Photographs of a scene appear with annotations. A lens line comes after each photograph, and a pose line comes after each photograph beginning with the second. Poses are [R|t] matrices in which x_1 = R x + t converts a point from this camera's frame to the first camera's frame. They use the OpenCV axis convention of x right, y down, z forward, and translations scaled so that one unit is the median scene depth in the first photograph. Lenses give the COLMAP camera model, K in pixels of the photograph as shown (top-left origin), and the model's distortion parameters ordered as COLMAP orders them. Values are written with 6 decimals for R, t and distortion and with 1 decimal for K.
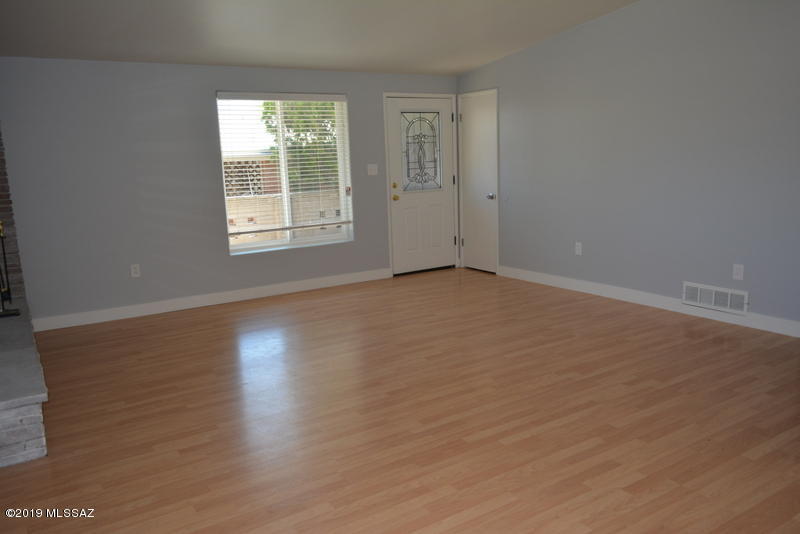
lens RADIAL K [[627.3, 0, 401.7], [0, 627.3, 266.7], [0, 0, 1]] dist [-0.013796, 0.020060]
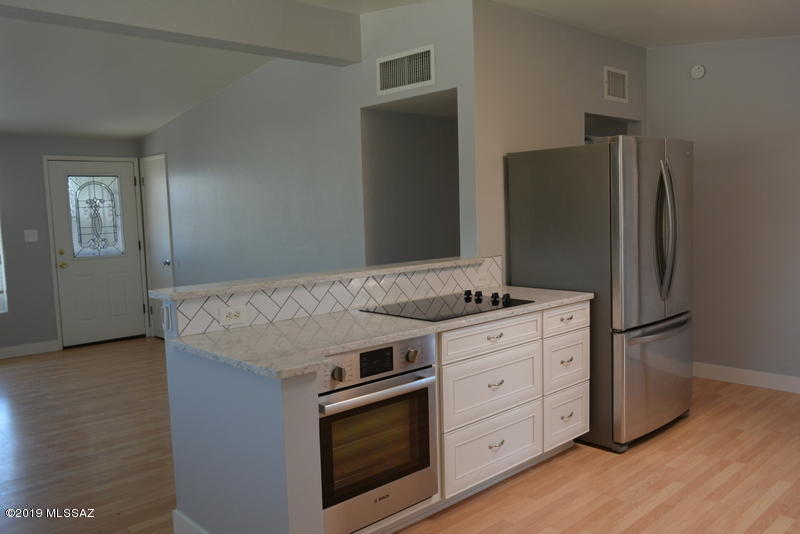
lens RADIAL K [[663.7, 0, 406.4], [0, 663.7, 272.1], [0, 0, 1]] dist [-0.008119, 0.003236]
pose [[0.983130, -0.012154, 0.182502, 0.365325], [0.027301, 0.996363, -0.080720, -0.005812], [-0.180857, 0.084340, 0.979886, -0.078817]]
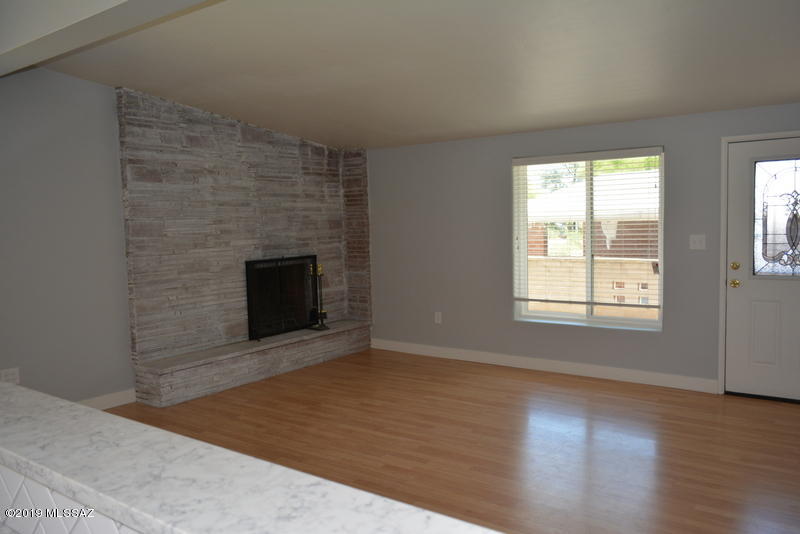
lens RADIAL K [[627.3, 0, 399.8], [0, 627.3, 264.1], [0, 0, 1]] dist [-0.013796, 0.020060]
pose [[0.357998, 0.092158, -0.929163, 0.580928], [-0.151872, 0.987613, 0.039441, -0.118144], [0.921288, 0.126994, 0.367560, 0.458870]]
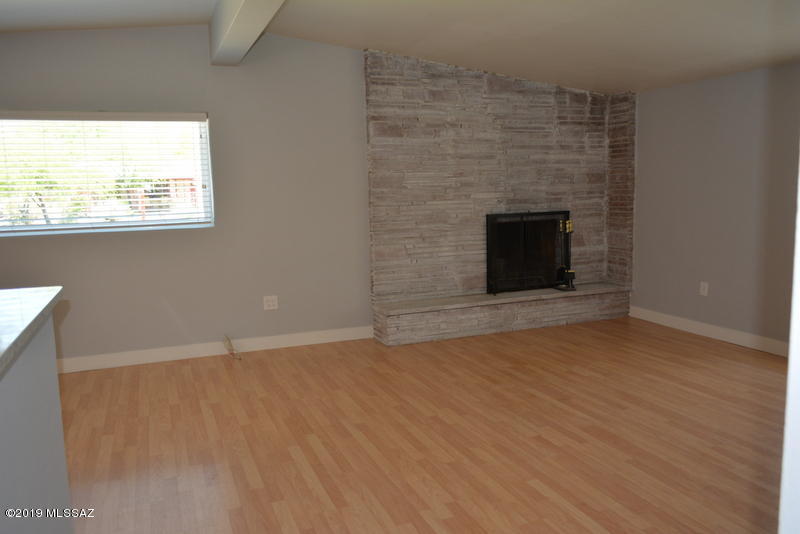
lens RADIAL K [[627.3, 0, 401.6], [0, 627.3, 265.0], [0, 0, 1]] dist [-0.013796, 0.020060]
pose [[-0.189338, 0.158471, -0.969040, 0.568733], [-0.143036, 0.971912, 0.186888, -0.134782], [0.971438, 0.173993, -0.161353, 0.641501]]
